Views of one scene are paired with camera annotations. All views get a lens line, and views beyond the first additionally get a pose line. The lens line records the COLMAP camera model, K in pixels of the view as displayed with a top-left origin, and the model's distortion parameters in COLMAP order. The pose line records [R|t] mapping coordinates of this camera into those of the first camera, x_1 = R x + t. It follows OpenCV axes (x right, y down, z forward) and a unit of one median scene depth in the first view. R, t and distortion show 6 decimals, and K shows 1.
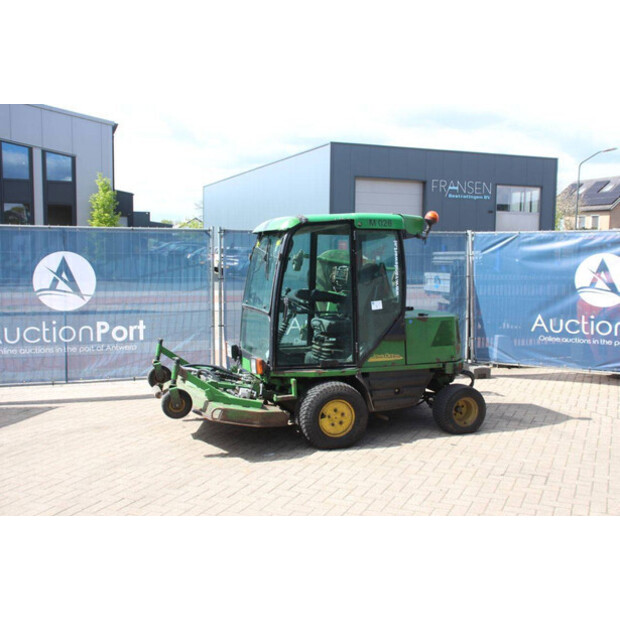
lens RADIAL K [[688.2, 0, 309.9], [0, 688.2, 319.1], [0, 0, 1]] dist [-0.025940, 0.011037]
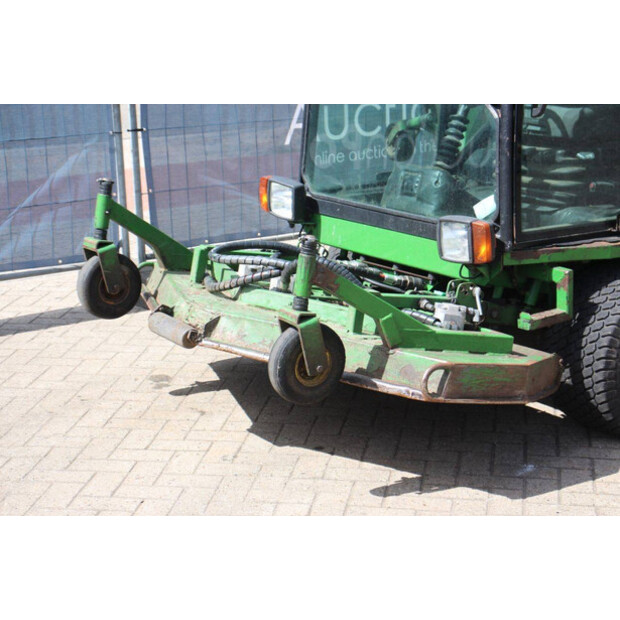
lens RADIAL K [[1454.4, 0, 319.3], [0, 1454.4, 308.7], [0, 0, 1]] dist [0.418160, 0.155803]
pose [[0.960517, -0.083254, 0.265473, -0.354888], [0.042357, 0.986814, 0.156215, -0.023138], [-0.274978, -0.138803, 0.951378, 0.244403]]
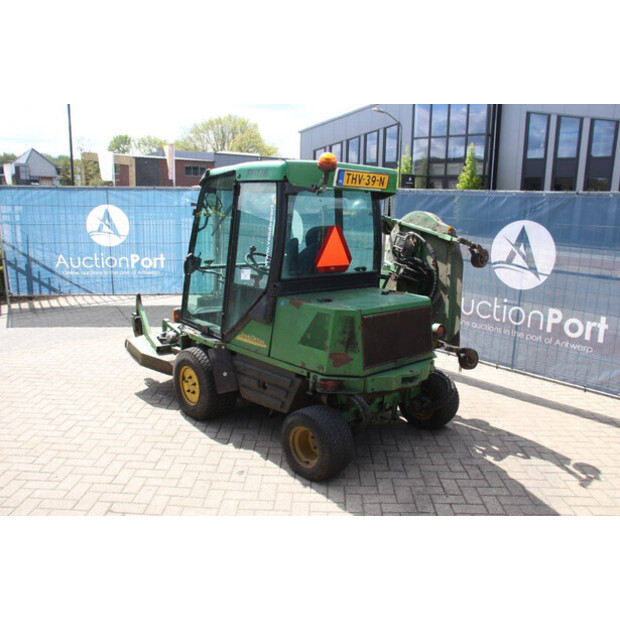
lens RADIAL K [[531.0, 0, 310.0], [0, 531.0, 310.0], [0, 0, 1]] dist [-0.091406, 0.011939]
pose [[0.394296, 0.190981, -0.898920, 0.703686], [-0.113750, 0.980788, 0.158480, -0.087892], [0.911916, 0.039765, 0.408445, 0.811710]]
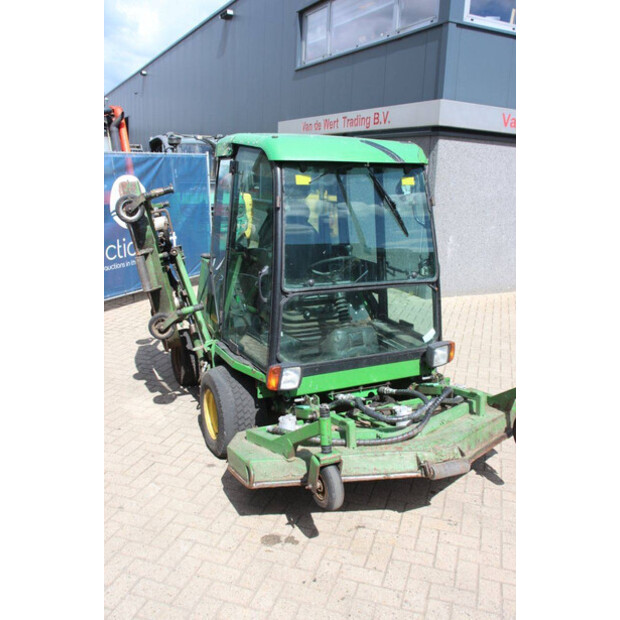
lens RADIAL K [[583.5, 0, 310.0], [0, 583.5, 310.0], [0, 0, 1]] dist [-0.072815, 0.017327]
pose [[-0.119914, -0.246945, 0.961581, -0.622714], [0.067976, 0.964255, 0.256109, -0.140277], [-0.990454, 0.096076, -0.098841, 1.149449]]
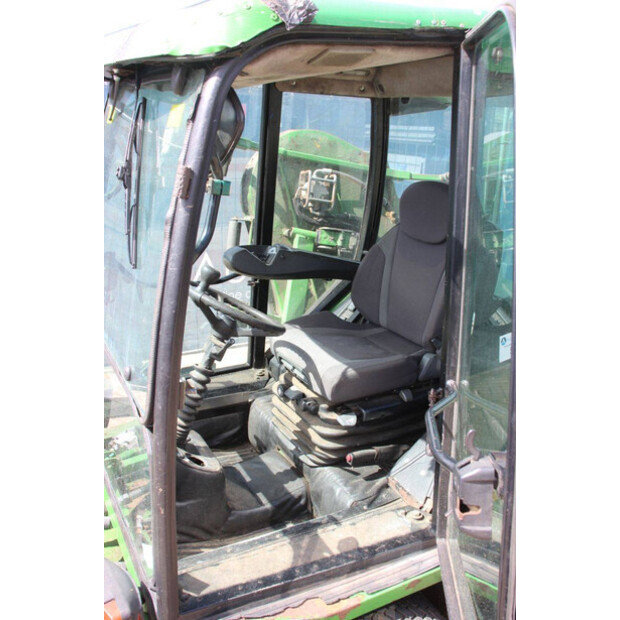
lens RADIAL K [[583.5, 0, 310.0], [0, 583.5, 310.0], [0, 0, 1]] dist [-0.072815, 0.017327]
pose [[0.983739, -0.019756, 0.178514, -0.036578], [-0.021012, 0.974446, 0.223637, -0.089528], [-0.178370, -0.223751, 0.958185, 0.773414]]
